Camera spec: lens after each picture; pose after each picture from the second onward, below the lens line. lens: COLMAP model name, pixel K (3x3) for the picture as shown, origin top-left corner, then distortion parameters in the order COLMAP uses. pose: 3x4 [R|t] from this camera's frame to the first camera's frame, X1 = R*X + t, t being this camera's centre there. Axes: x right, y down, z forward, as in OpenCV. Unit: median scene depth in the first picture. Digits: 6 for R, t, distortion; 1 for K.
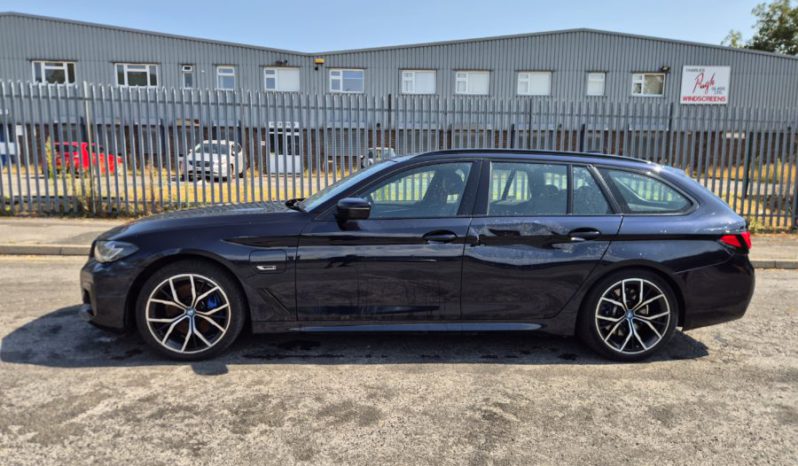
lens RADIAL K [[529.8, 0, 392.8], [0, 529.8, 230.6], [0, 0, 1]] dist [0.072423, -0.052514]
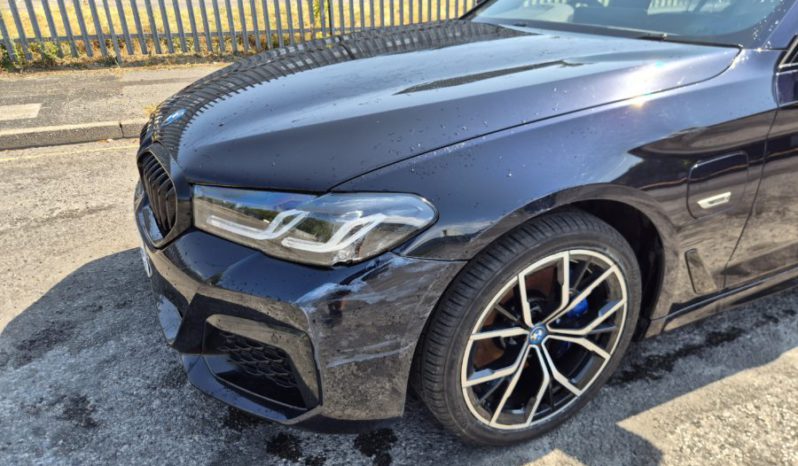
lens RADIAL K [[535.7, 0, 399.0], [0, 535.7, 233.0], [0, 0, 1]] dist [0.050160, -0.047870]
pose [[0.930433, -0.182498, 0.317787, -0.593123], [0.071328, 0.940780, 0.331430, -0.061837], [-0.359453, -0.285706, 0.888350, 0.704464]]
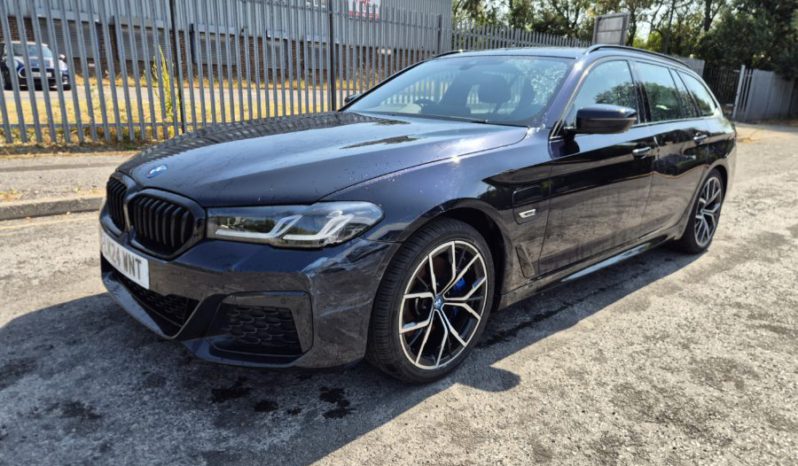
lens RADIAL K [[531.7, 0, 391.8], [0, 531.7, 232.6], [0, 0, 1]] dist [0.062890, -0.049454]
pose [[0.781874, -0.159904, 0.602581, -0.780201], [0.060014, 0.981363, 0.182550, -0.041728], [-0.620542, -0.106568, 0.776898, 0.570033]]
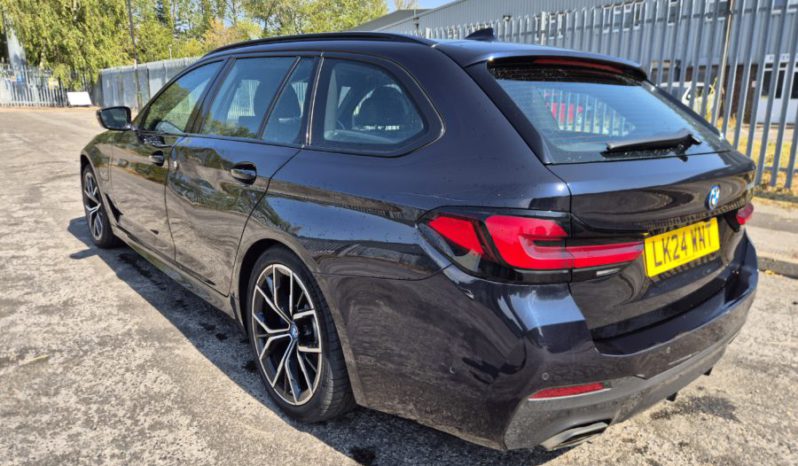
lens RADIAL K [[529.8, 0, 392.8], [0, 529.8, 230.6], [0, 0, 1]] dist [0.072423, -0.052514]
pose [[0.586726, 0.175562, -0.790526, 0.972929], [-0.108163, 0.984459, 0.138353, -0.031652], [0.802530, 0.004330, 0.596597, 0.812424]]
